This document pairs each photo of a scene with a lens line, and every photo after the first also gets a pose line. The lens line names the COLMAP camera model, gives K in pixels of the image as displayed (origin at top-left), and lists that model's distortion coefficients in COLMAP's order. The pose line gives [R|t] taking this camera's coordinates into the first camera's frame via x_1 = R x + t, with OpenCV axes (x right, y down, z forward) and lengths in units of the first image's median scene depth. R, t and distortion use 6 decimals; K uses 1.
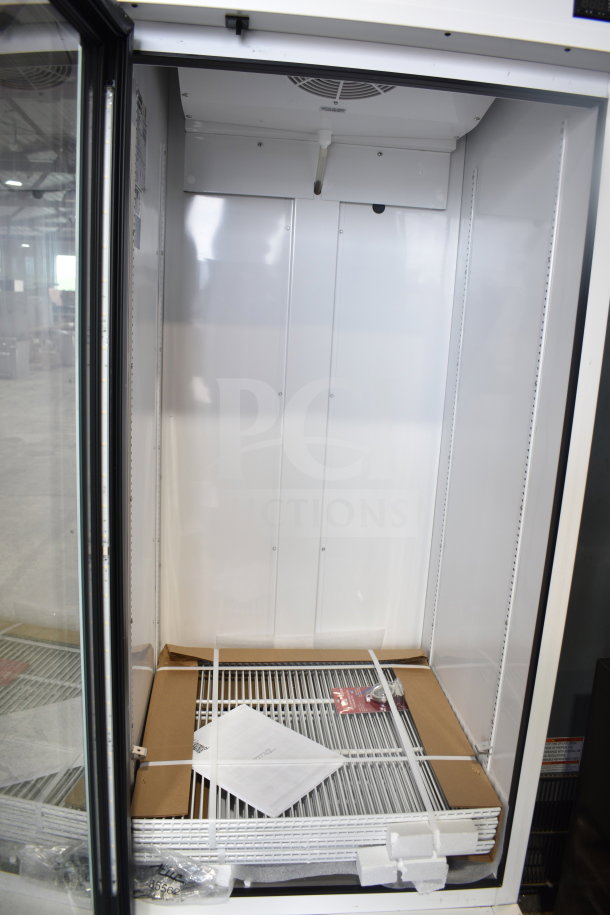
lens RADIAL K [[710.0, 0, 305.0], [0, 710.0, 457.5], [0, 0, 1]] dist [-0.087598, 0.000143]
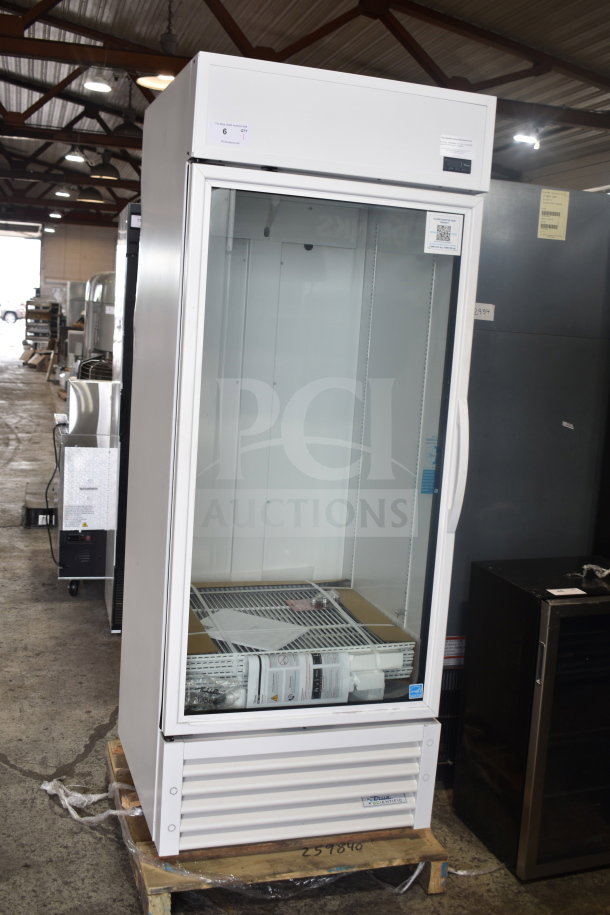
lens RADIAL K [[952.8, 0, 305.0], [0, 952.8, 457.5], [0, 0, 1]] dist [-0.228839, -0.000624]
pose [[0.977847, -0.022324, 0.208126, -0.320355], [0.032652, 0.998393, -0.046323, 0.155515], [-0.206757, 0.052092, 0.977004, -0.849730]]
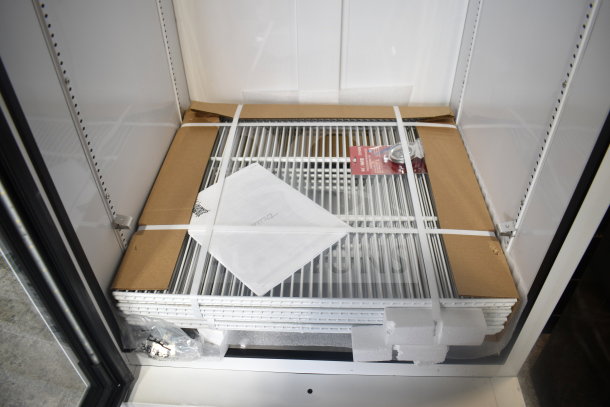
lens RADIAL K [[473.3, 0, 305.0], [0, 473.3, 203.5], [0, 0, 1]] dist [-0.087598, 0.000143]
pose [[0.988699, 0.037731, -0.145087, 0.081366], [0.035646, 0.880882, 0.471991, 0.095068], [0.145613, -0.471829, 0.869583, 0.420916]]
